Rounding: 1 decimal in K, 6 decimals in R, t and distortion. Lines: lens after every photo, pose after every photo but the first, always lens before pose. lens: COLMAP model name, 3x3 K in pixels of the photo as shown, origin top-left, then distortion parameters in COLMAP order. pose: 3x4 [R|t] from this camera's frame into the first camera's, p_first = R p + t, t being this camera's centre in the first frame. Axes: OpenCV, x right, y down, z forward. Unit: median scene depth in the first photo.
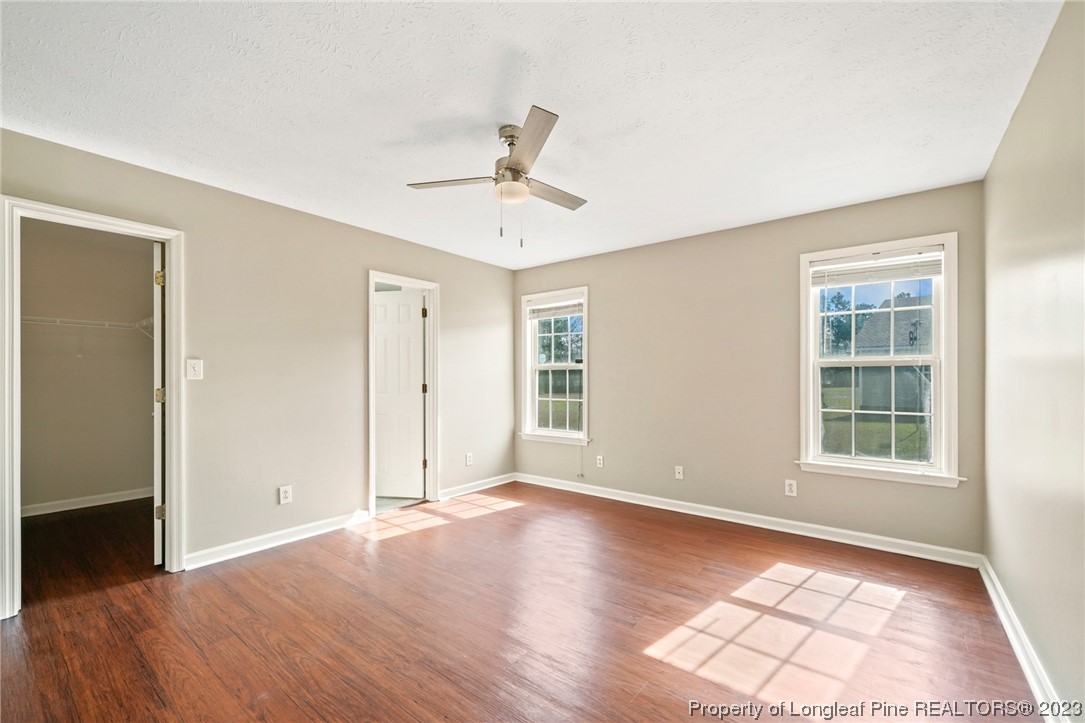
lens RADIAL K [[539.2, 0, 539.4], [0, 539.2, 375.3], [0, 0, 1]] dist [0.000258, -0.000049]
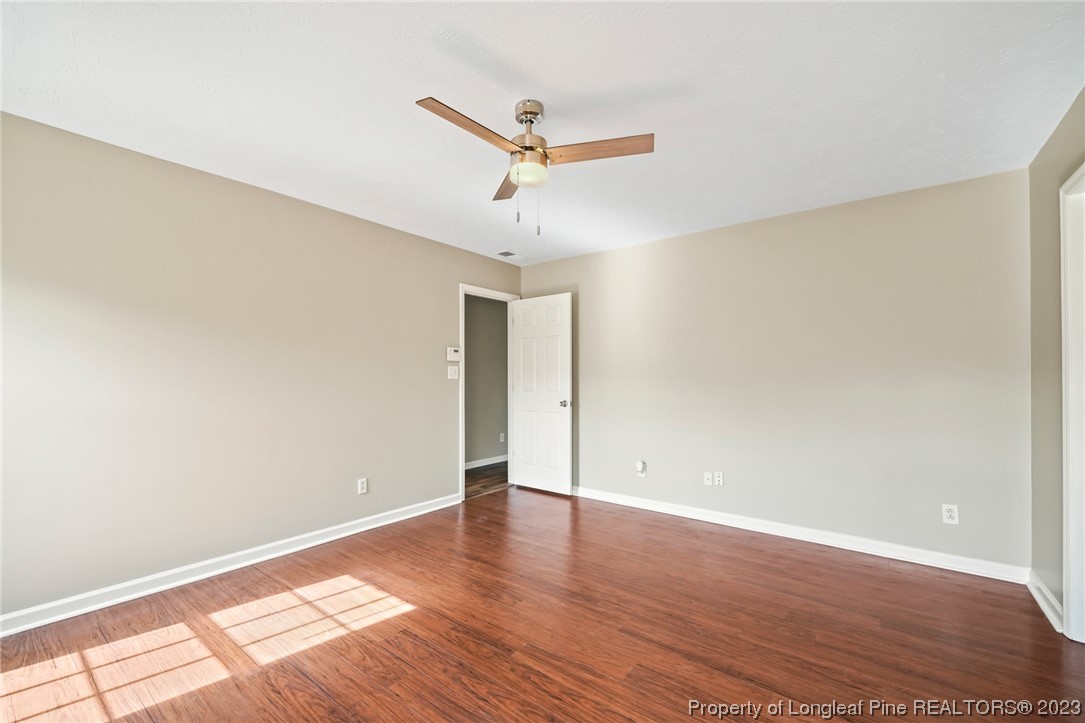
lens RADIAL K [[539.2, 0, 539.4], [0, 539.2, 375.3], [0, 0, 1]] dist [0.000258, -0.000049]
pose [[-0.999967, -0.003480, -0.007376, -0.067468], [-0.003468, 0.999993, -0.001659, -0.002656], [0.007382, -0.001633, -0.999971, 2.035024]]
